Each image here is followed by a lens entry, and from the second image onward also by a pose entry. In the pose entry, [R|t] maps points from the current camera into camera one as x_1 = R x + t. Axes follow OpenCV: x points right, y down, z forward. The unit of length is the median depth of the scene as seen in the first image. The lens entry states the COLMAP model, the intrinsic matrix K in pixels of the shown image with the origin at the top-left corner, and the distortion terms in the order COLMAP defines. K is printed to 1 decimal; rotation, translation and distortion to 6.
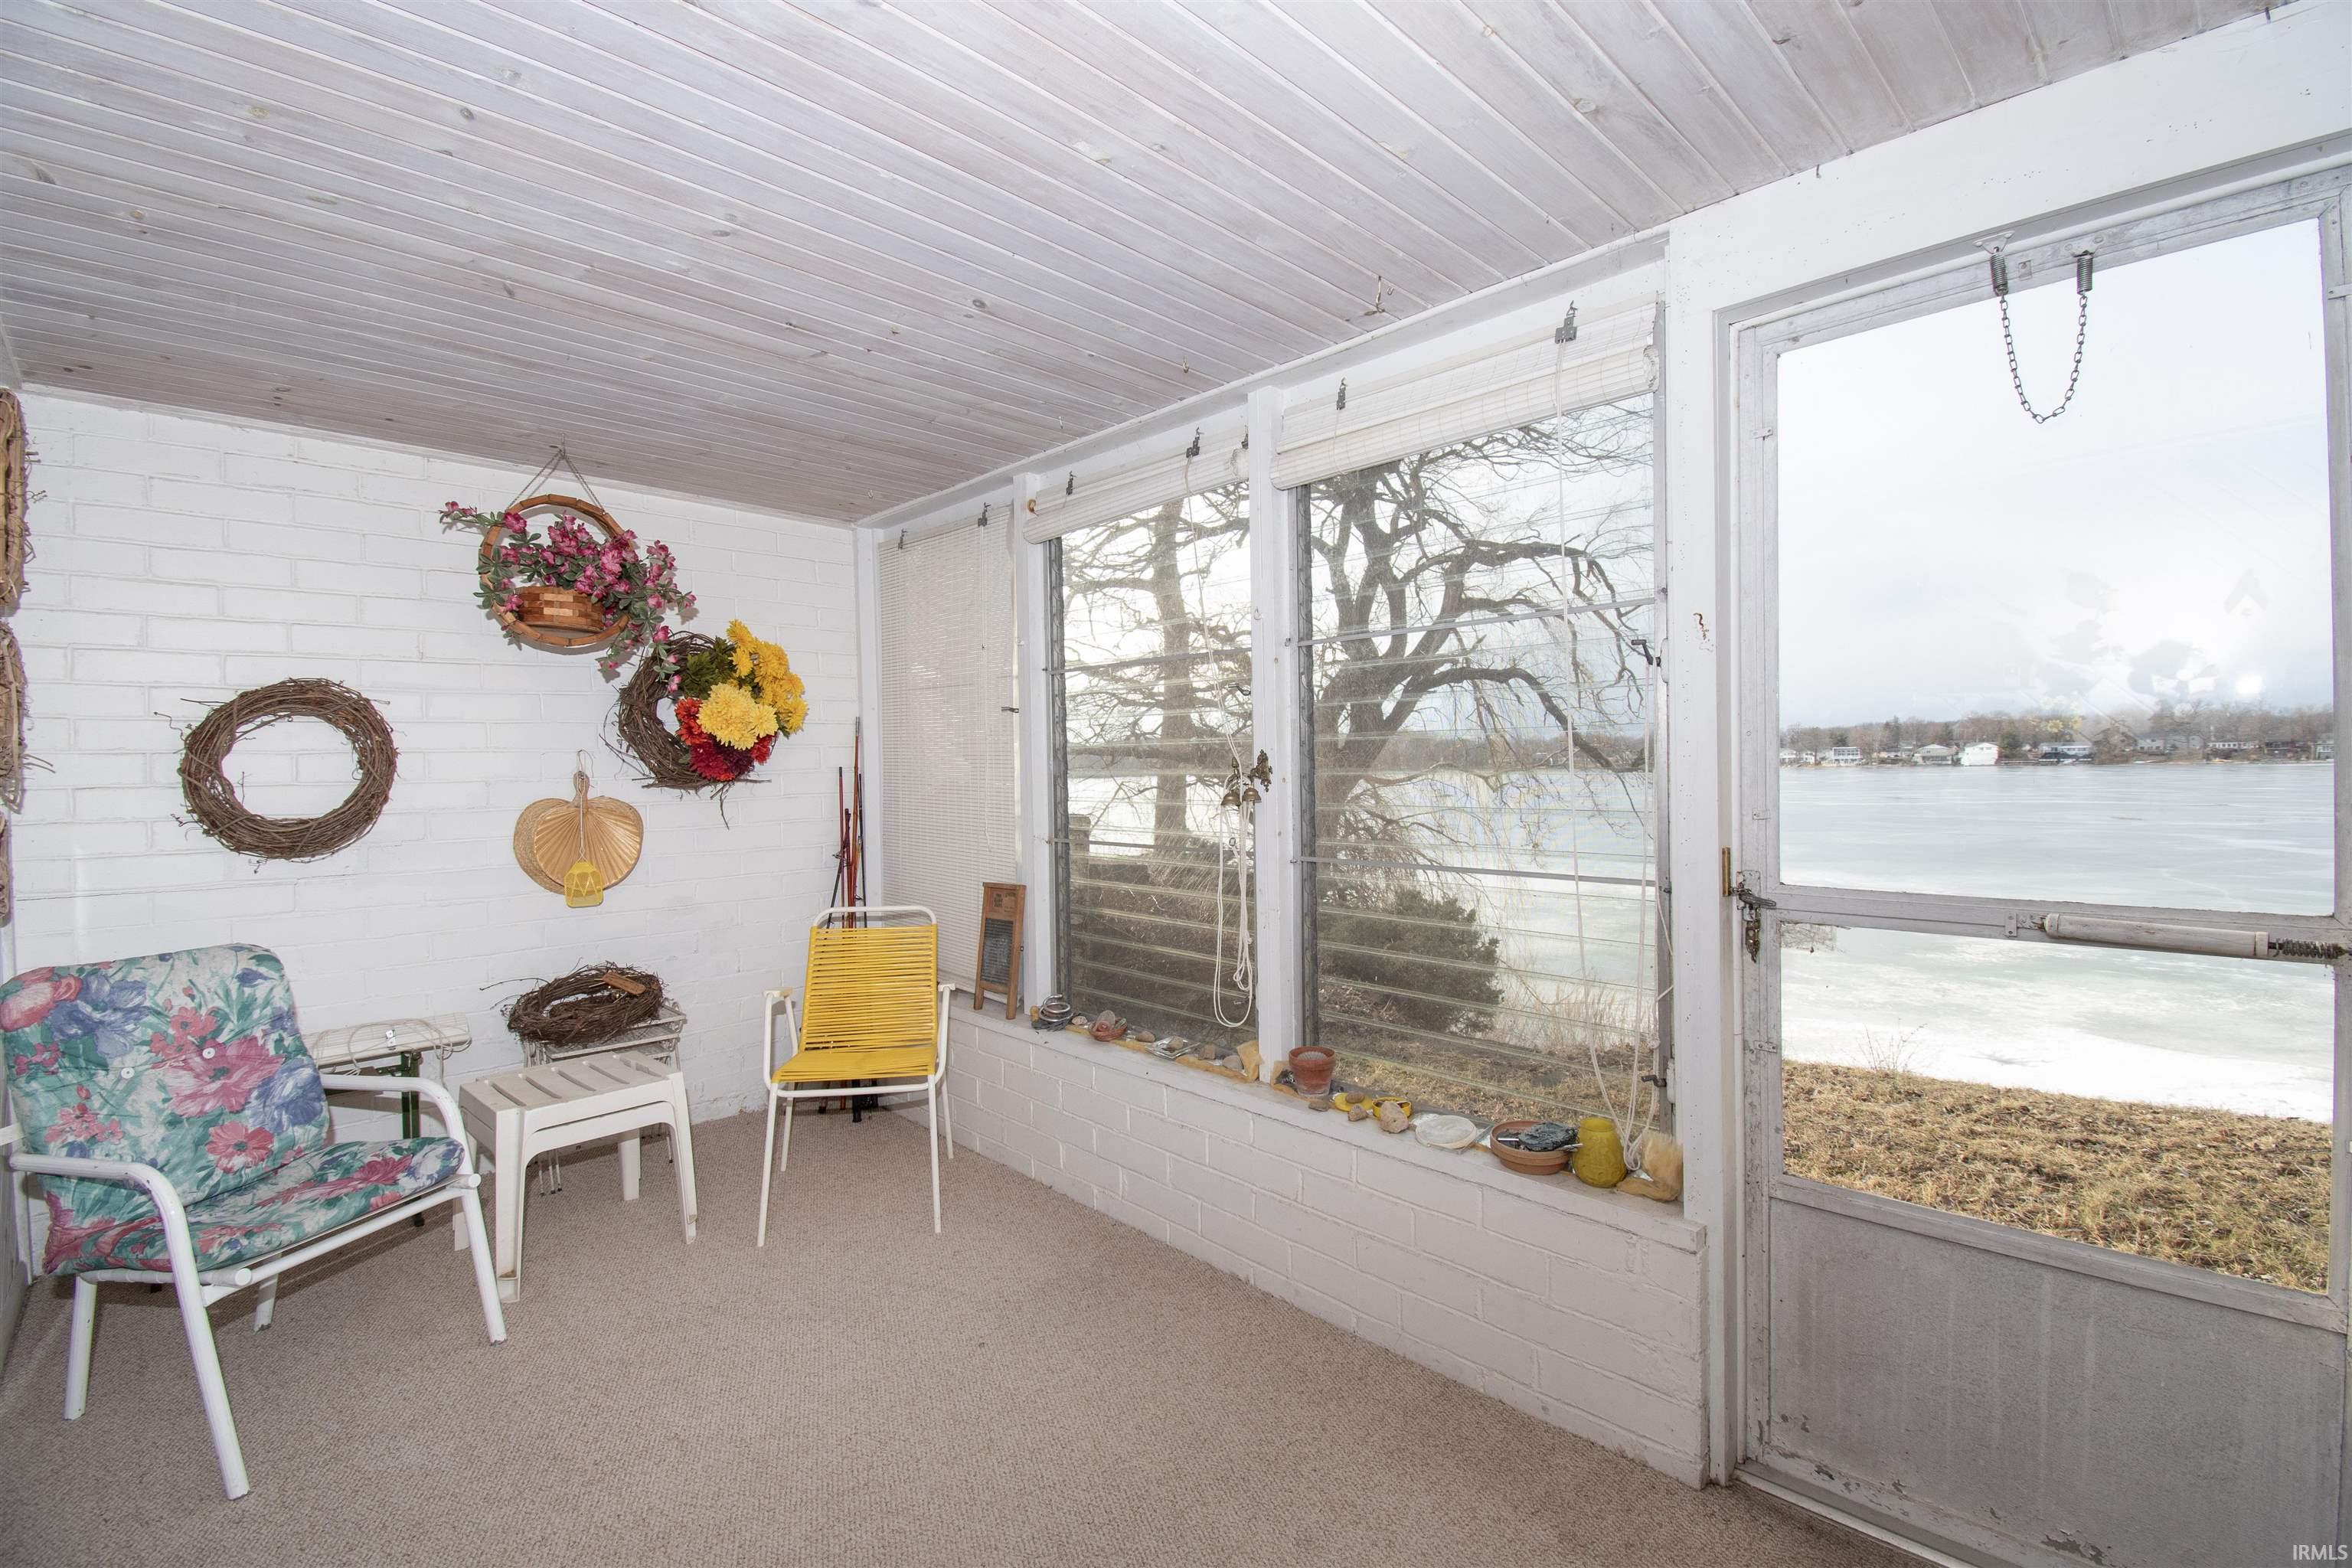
lens RADIAL K [[1039.9, 0, 1166.1], [0, 1039.9, 782.7], [0, 0, 1]] dist [0.018288, -0.024664]
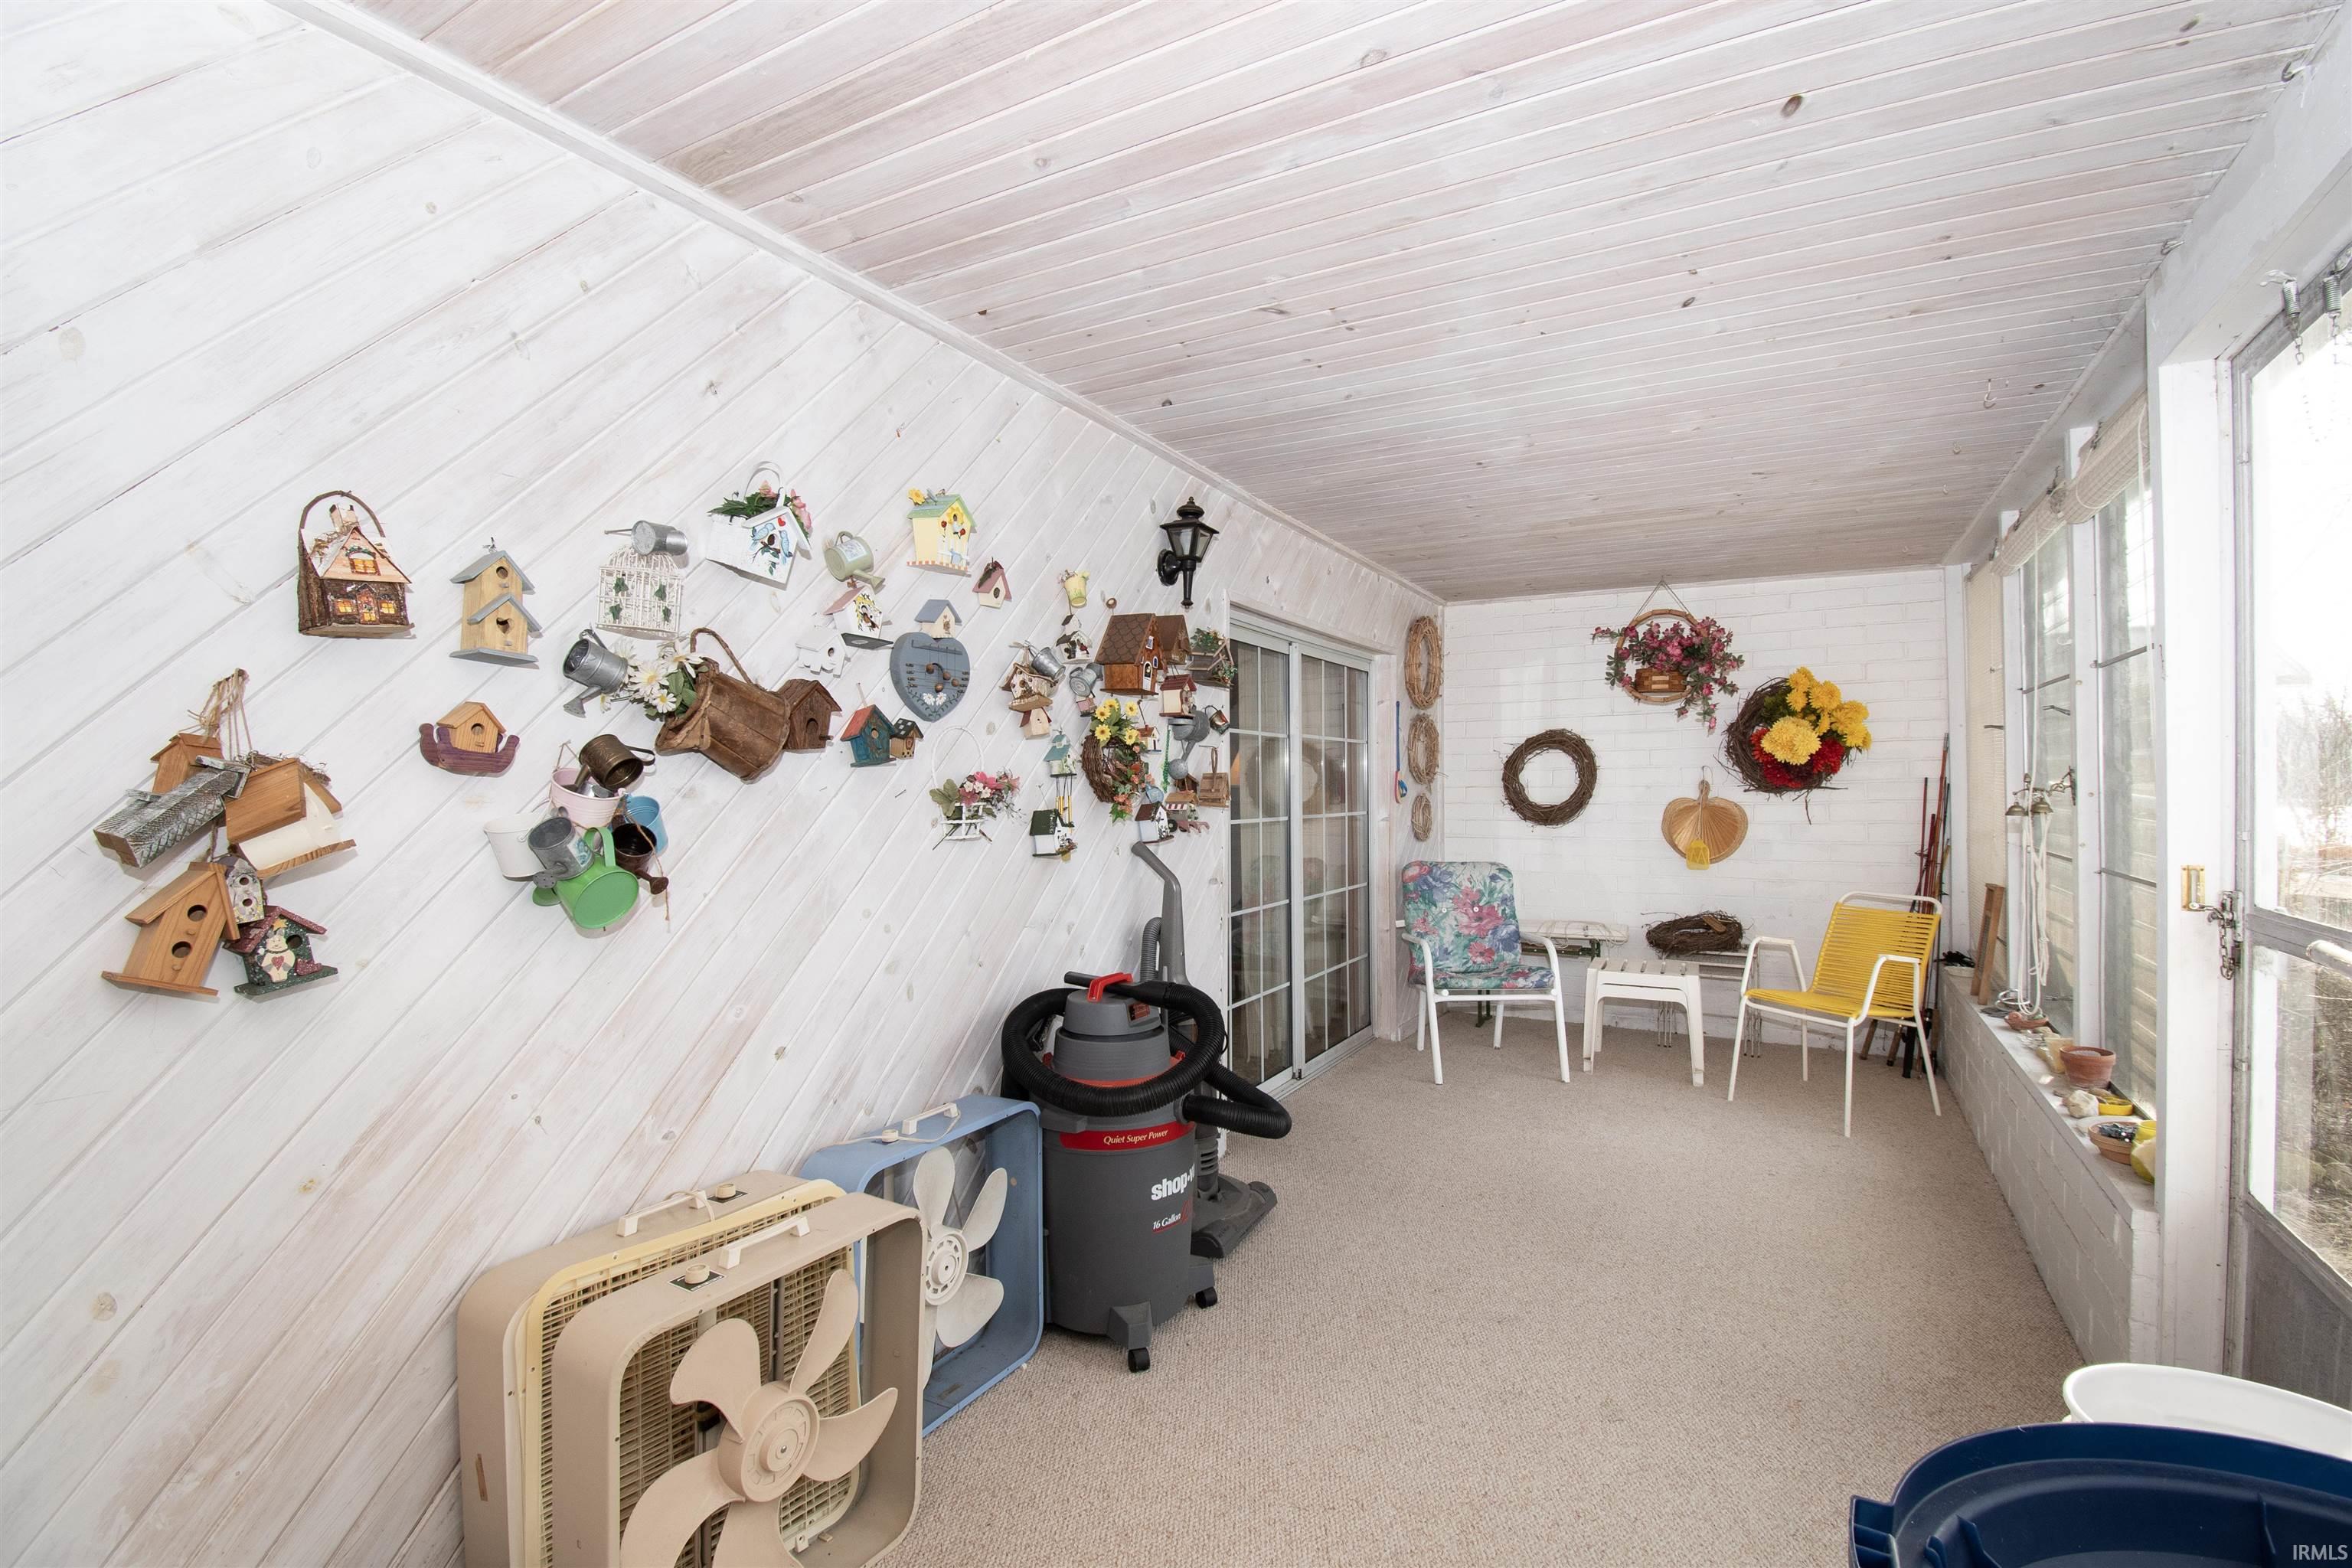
lens RADIAL K [[1039.9, 0, 1166.1], [0, 1039.9, 782.7], [0, 0, 1]] dist [0.018288, -0.024664]
pose [[0.268002, 0.008507, -0.963381, 0.800751], [-0.009765, 0.999934, 0.006114, -0.009360], [0.963369, 0.007769, 0.268068, -0.171446]]
